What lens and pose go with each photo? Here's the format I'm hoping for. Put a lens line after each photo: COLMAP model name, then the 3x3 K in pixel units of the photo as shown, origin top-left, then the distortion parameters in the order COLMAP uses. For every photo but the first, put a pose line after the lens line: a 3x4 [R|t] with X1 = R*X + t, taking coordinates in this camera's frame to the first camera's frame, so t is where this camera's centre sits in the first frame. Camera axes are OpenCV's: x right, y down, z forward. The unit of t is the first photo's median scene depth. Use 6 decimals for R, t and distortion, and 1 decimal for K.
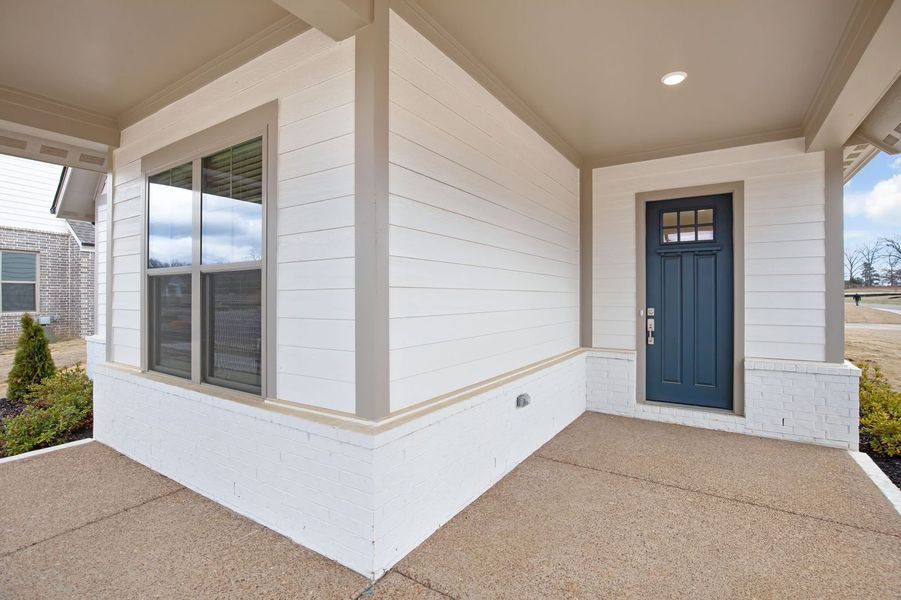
lens RADIAL K [[422.0, 0, 451.9], [0, 422.0, 293.3], [0, 0, 1]] dist [-0.014110, 0.000140]
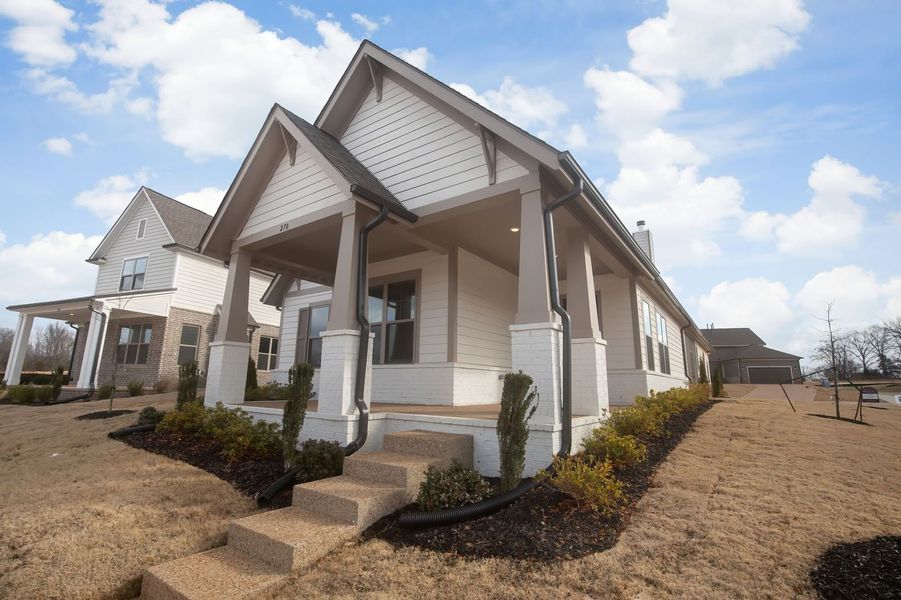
lens RADIAL K [[411.7, 0, 450.5], [0, 411.7, 300.0], [0, 0, 1]] dist [-0.032142, 0.000661]
pose [[0.998969, 0.004778, -0.045155, -0.022161], [-0.013598, 0.980290, -0.197096, 0.202820], [0.043323, 0.197507, 0.979344, -1.051339]]
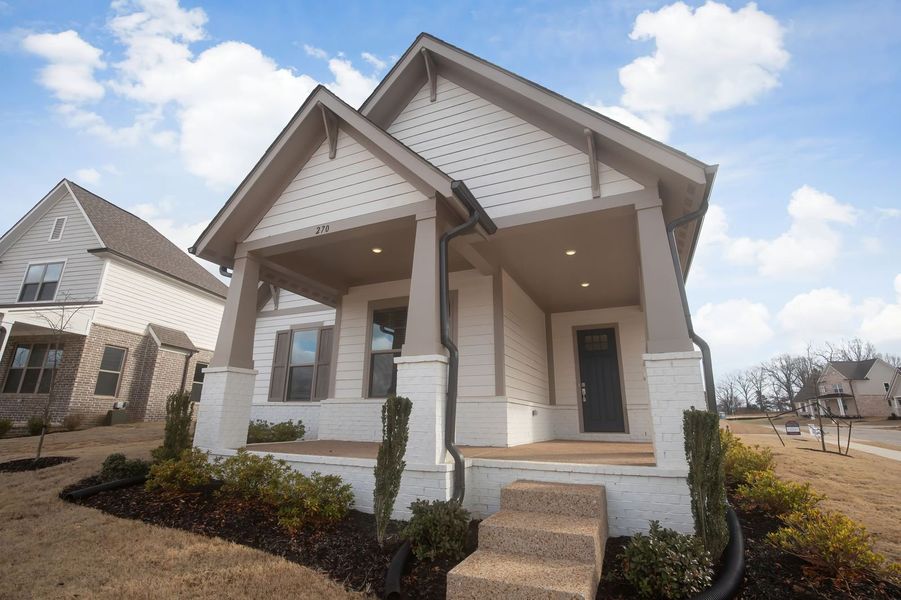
lens RADIAL K [[411.7, 0, 450.5], [0, 411.7, 300.0], [0, 0, 1]] dist [-0.032142, 0.000661]
pose [[0.989833, 0.050623, 0.132918, -0.425624], [-0.012306, 0.961494, -0.274552, 0.197044], [-0.141699, 0.270125, 0.952341, -0.862635]]
